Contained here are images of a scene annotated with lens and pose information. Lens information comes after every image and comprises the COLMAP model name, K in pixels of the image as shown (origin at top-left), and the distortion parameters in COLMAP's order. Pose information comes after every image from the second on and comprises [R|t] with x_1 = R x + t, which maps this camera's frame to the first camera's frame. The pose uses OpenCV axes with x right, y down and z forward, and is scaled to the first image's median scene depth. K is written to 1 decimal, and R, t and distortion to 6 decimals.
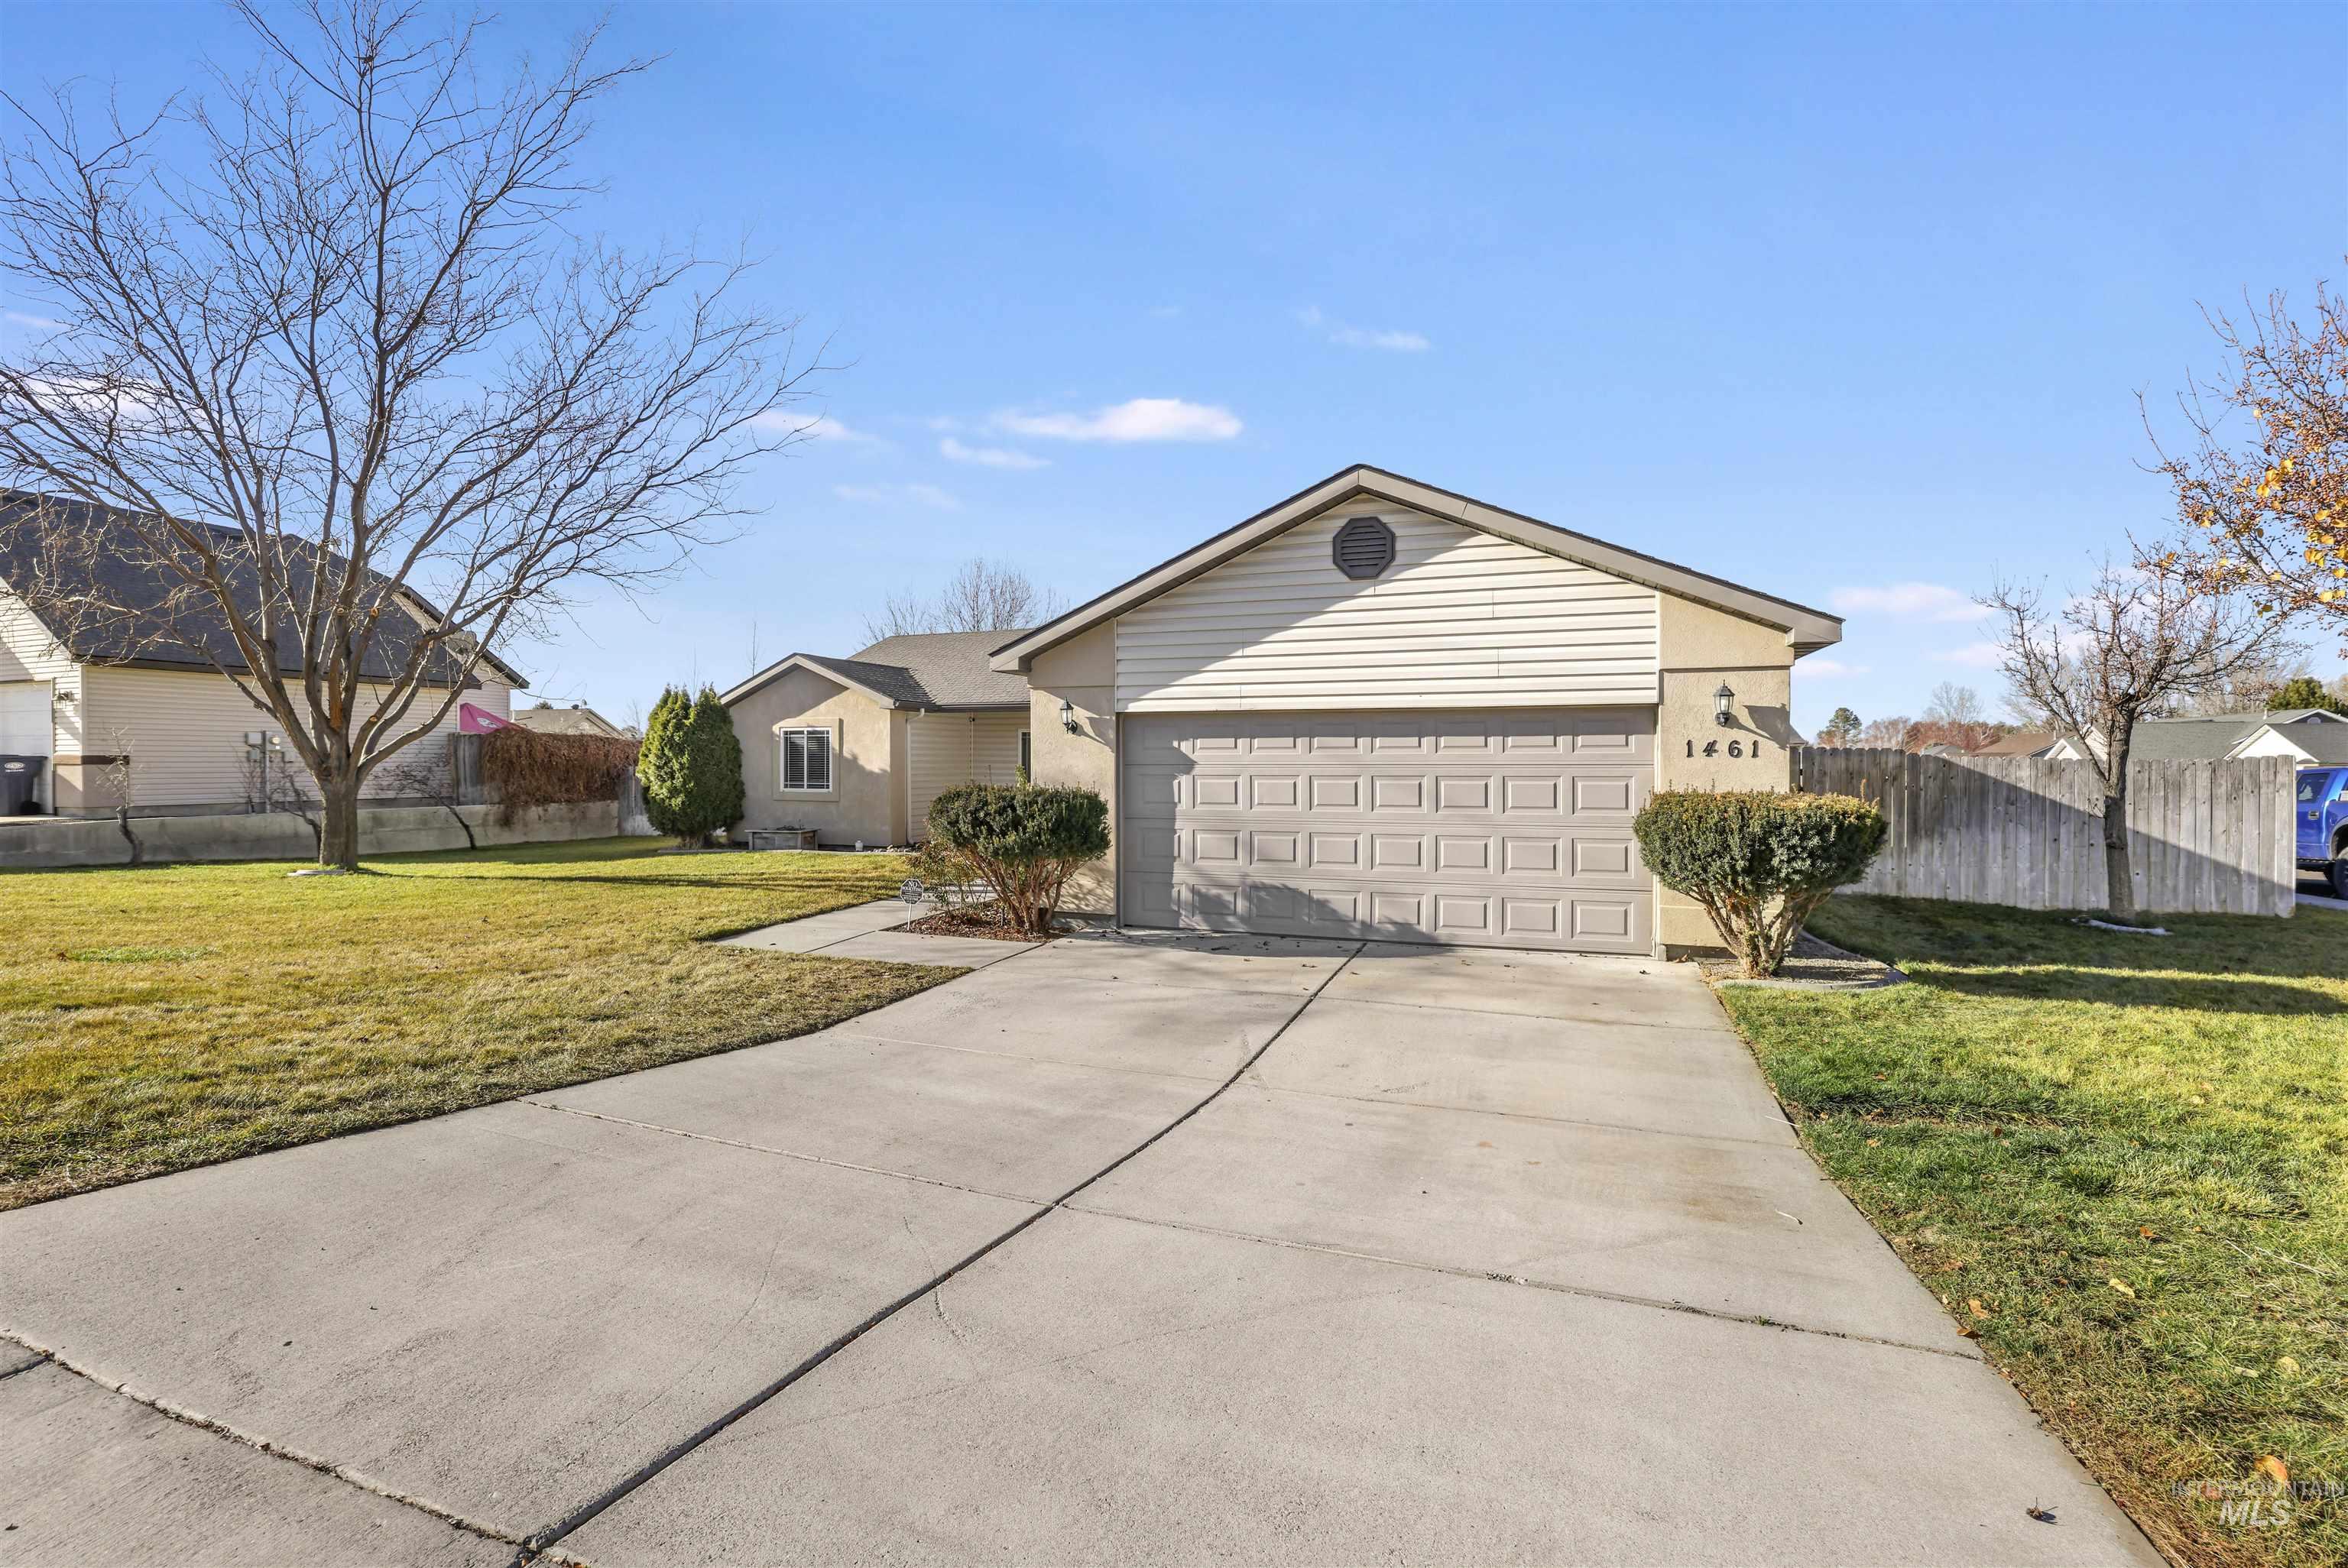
lens RADIAL K [[1047.8, 0, 1178.0], [0, 1047.8, 769.8], [0, 0, 1]] dist [-0.050540, 0.020334]
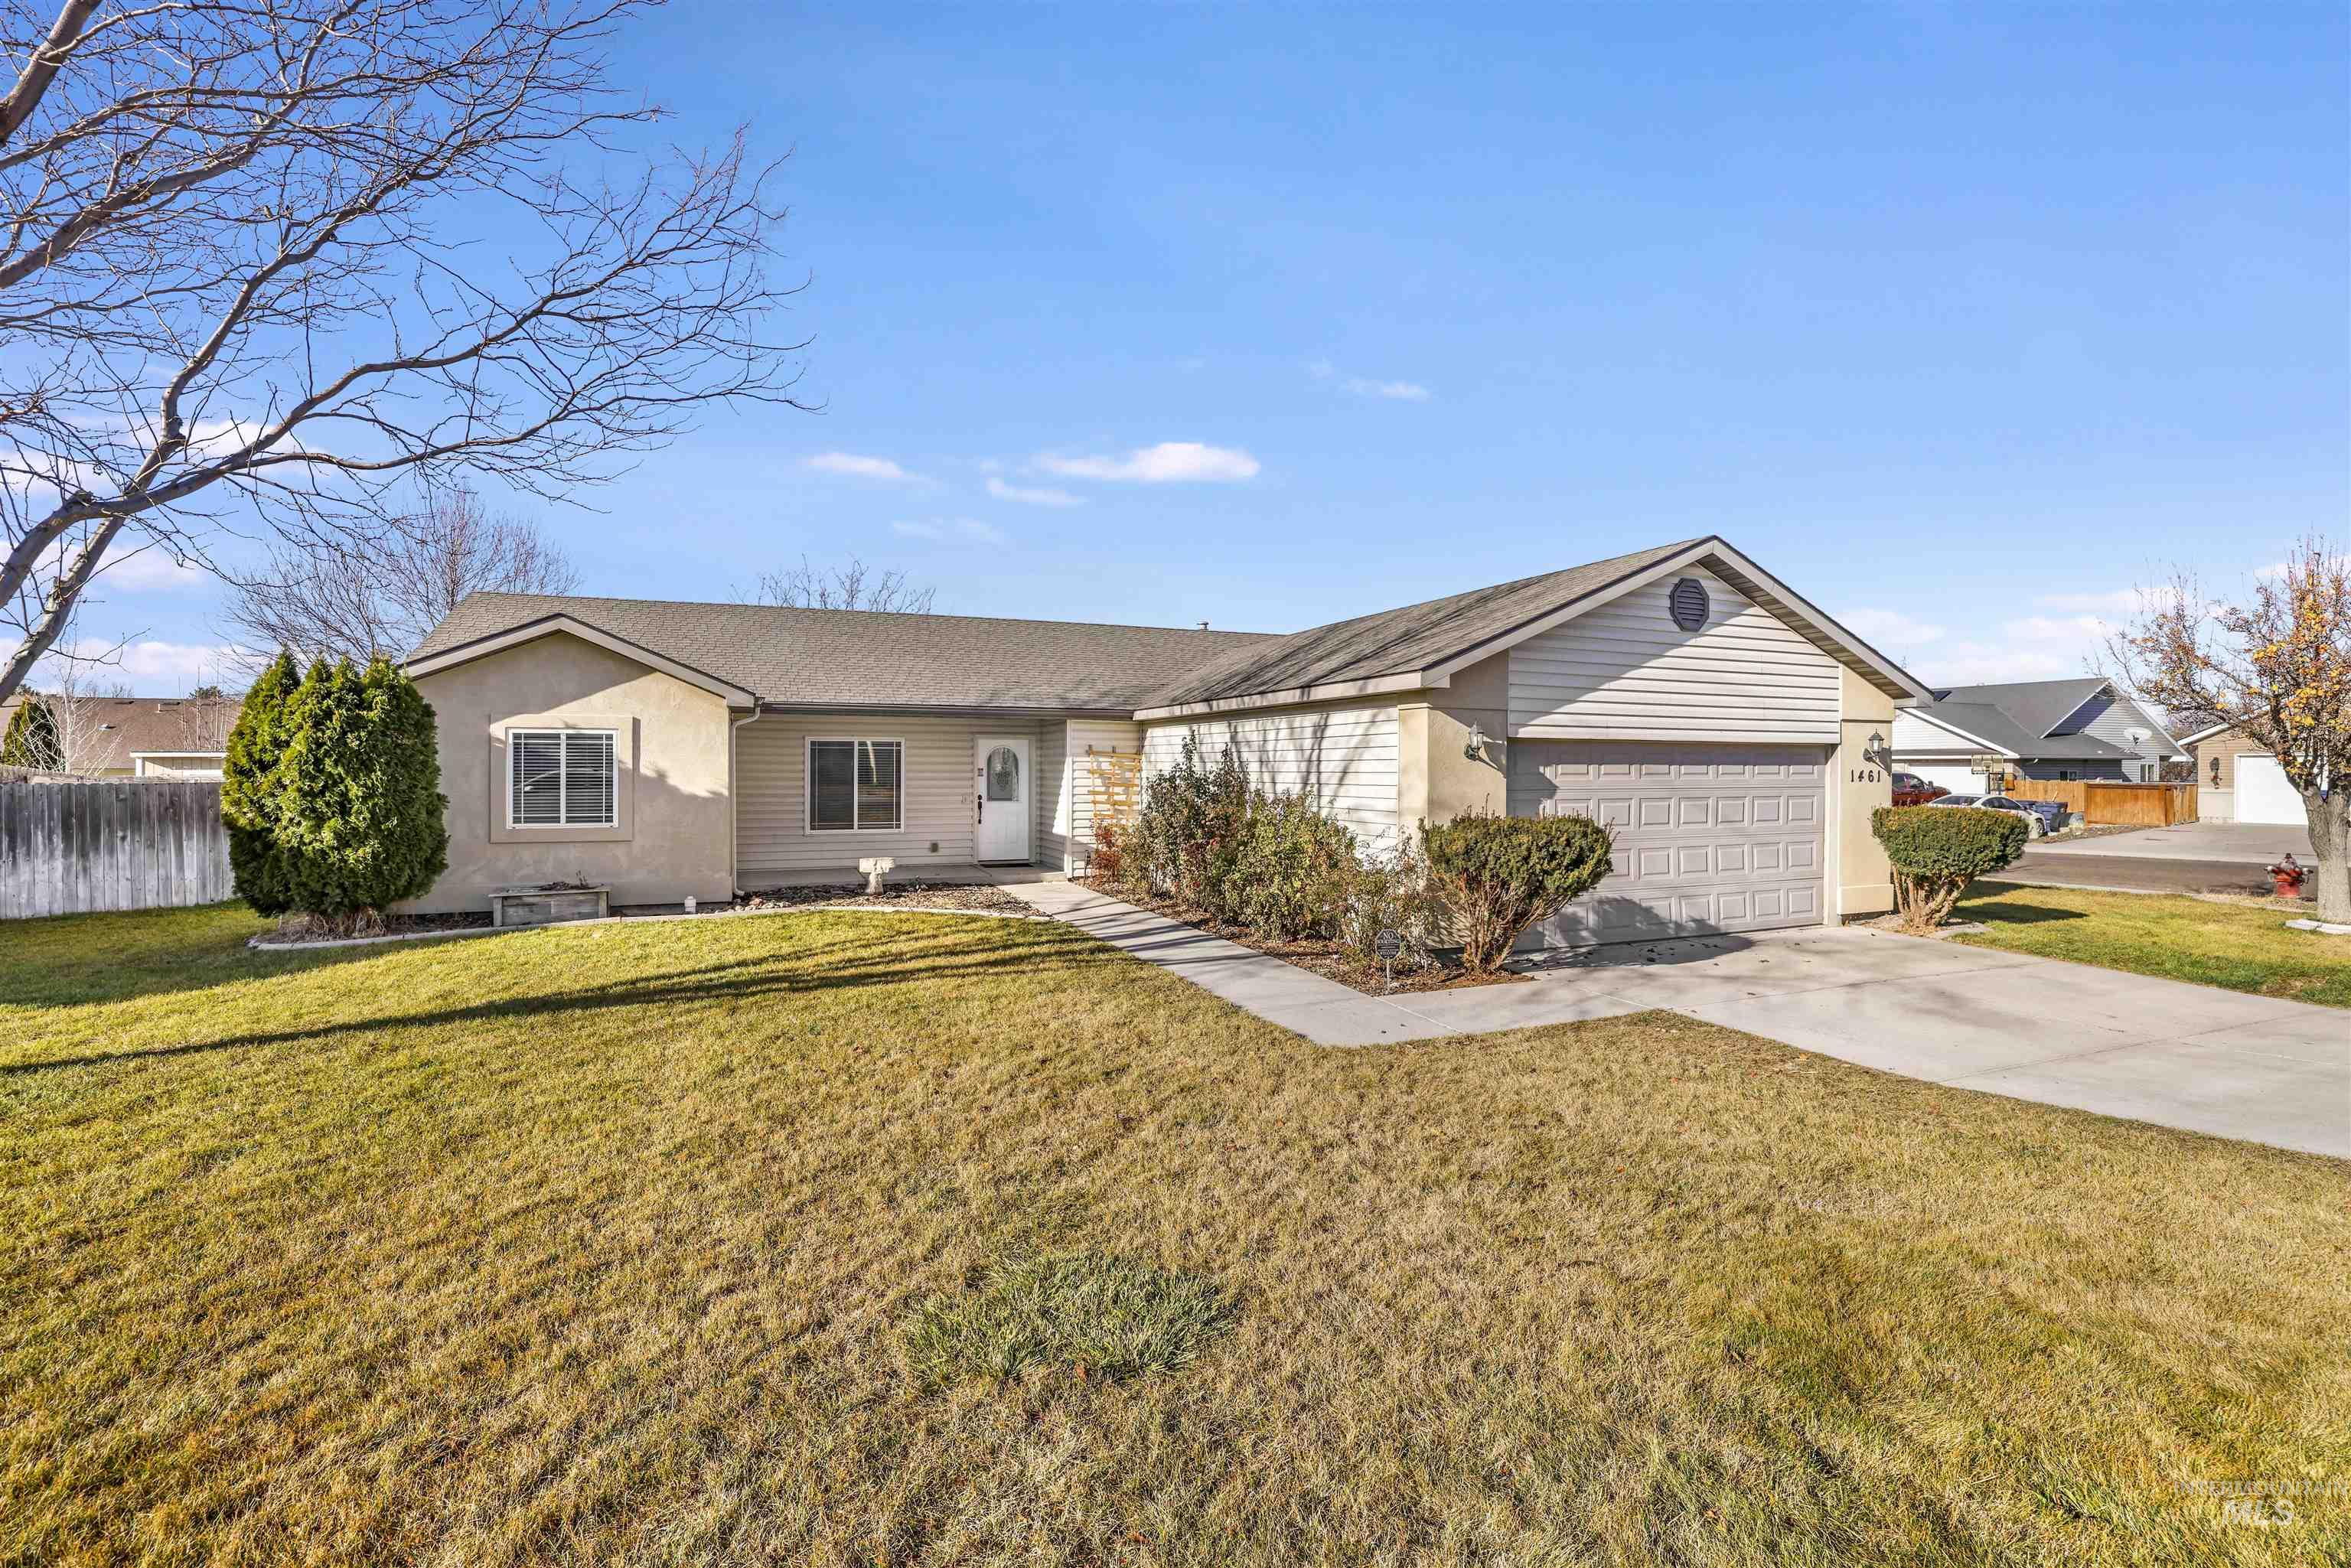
lens RADIAL K [[1049.2, 0, 1179.5], [0, 1049.2, 769.8], [0, 0, 1]] dist [-0.050540, 0.020334]
pose [[0.726956, 0.000261, 0.686684, -0.968793], [0.002980, 0.999989, -0.003535, -0.021871], [-0.686678, 0.004617, 0.726947, 0.504597]]
